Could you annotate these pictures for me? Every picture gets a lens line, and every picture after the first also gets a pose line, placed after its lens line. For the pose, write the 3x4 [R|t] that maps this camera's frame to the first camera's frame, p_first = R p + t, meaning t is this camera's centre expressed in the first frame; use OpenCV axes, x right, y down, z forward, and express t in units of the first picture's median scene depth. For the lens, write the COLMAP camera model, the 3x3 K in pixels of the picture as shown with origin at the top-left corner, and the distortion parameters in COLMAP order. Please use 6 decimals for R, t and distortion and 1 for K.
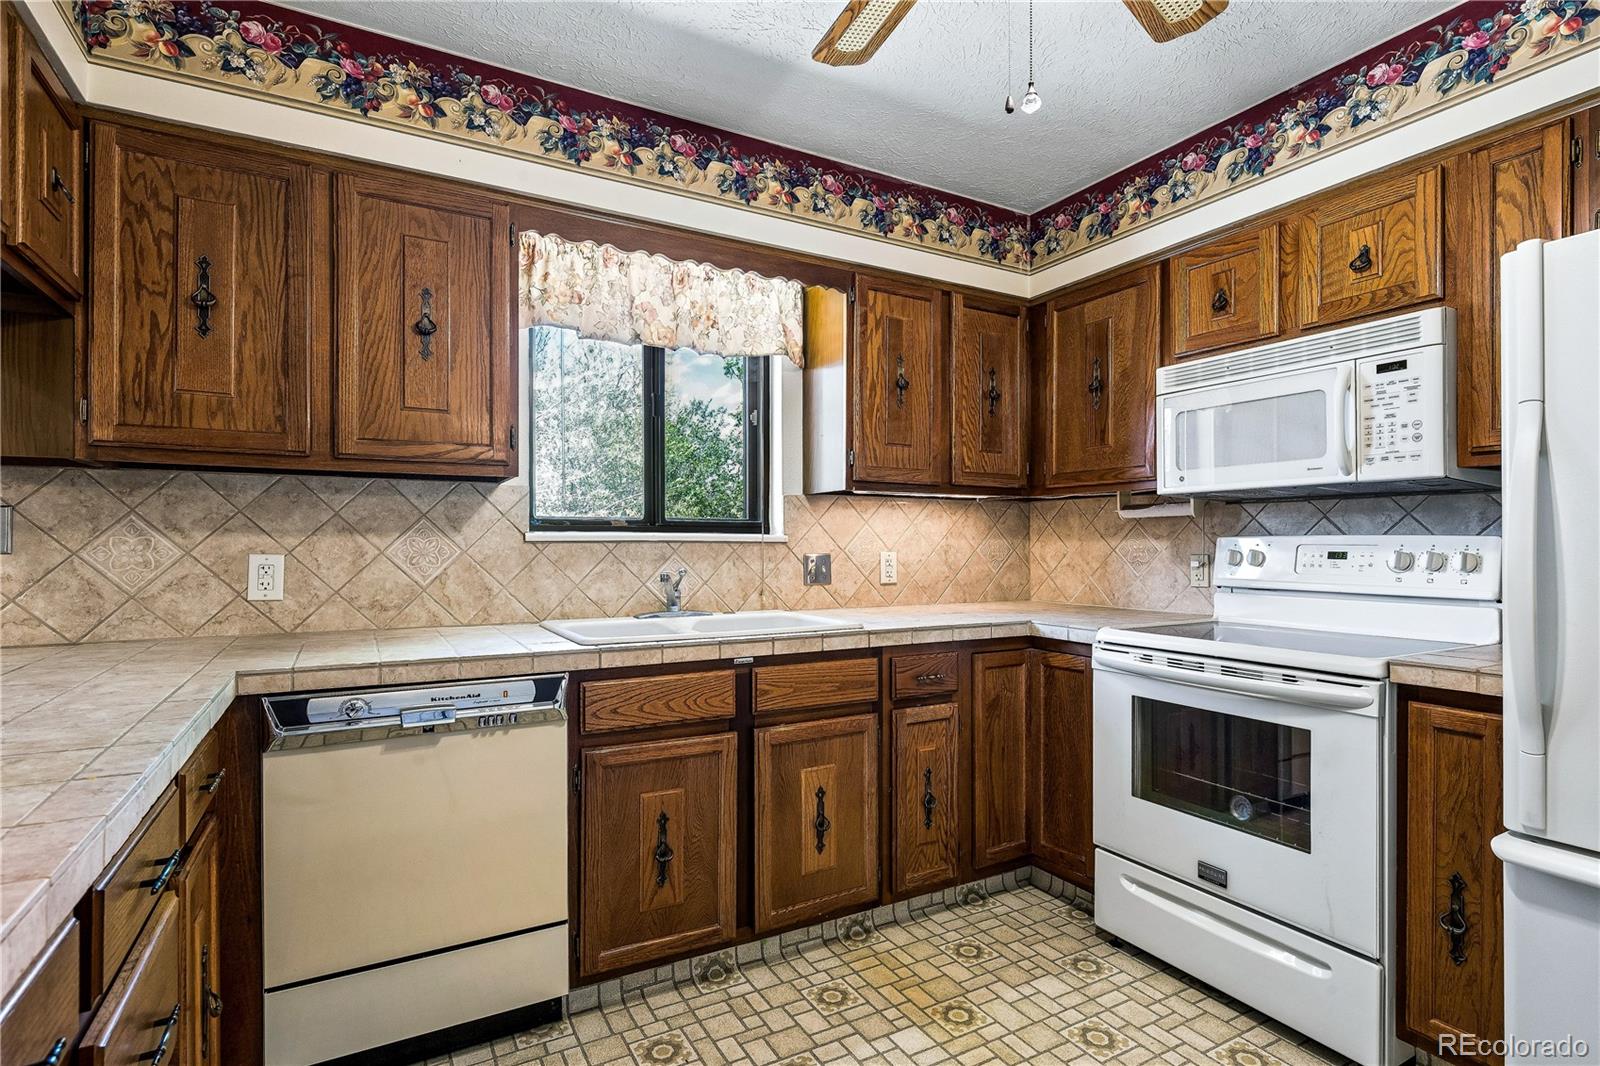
lens RADIAL K [[788.6, 0, 800.1], [0, 788.6, 540.3], [0, 0, 1]] dist [-0.002432, -0.000176]
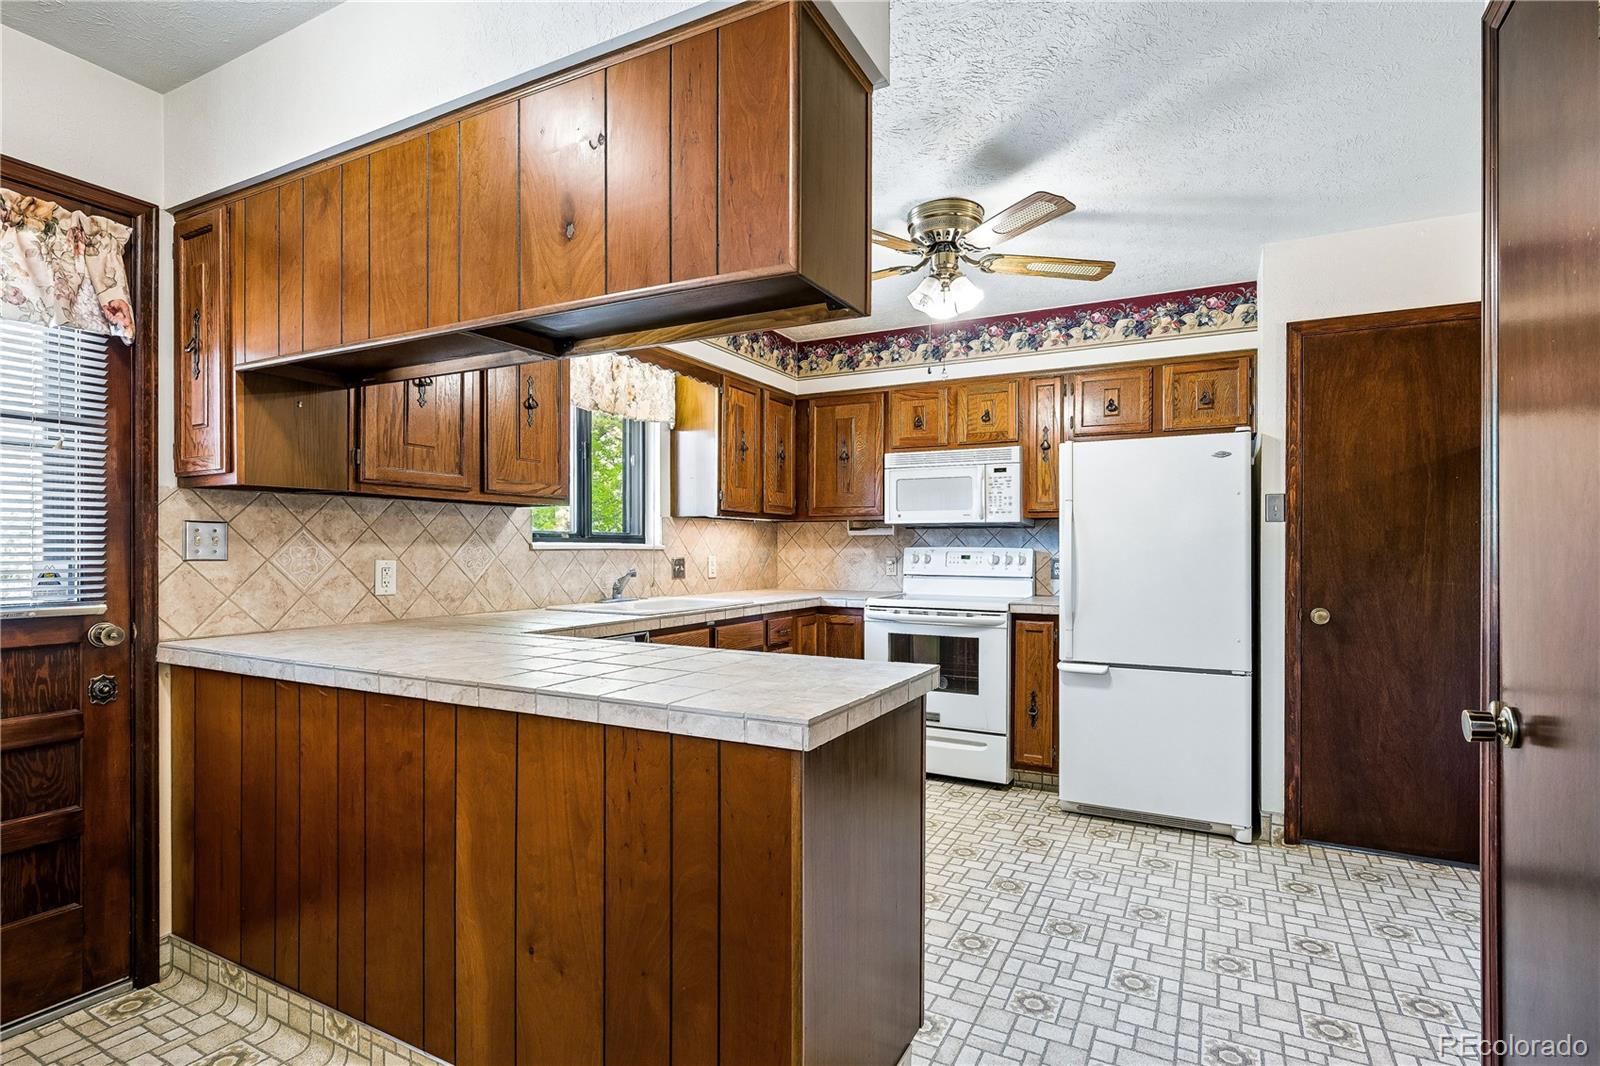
lens RADIAL K [[788.6, 0, 800.1], [0, 788.6, 540.3], [0, 0, 1]] dist [-0.002432, -0.000176]
pose [[0.839468, 0.007497, 0.543358, -0.735817], [-0.005756, 0.999971, -0.004904, -0.011183], [-0.543379, 0.000989, 0.839487, -0.431794]]
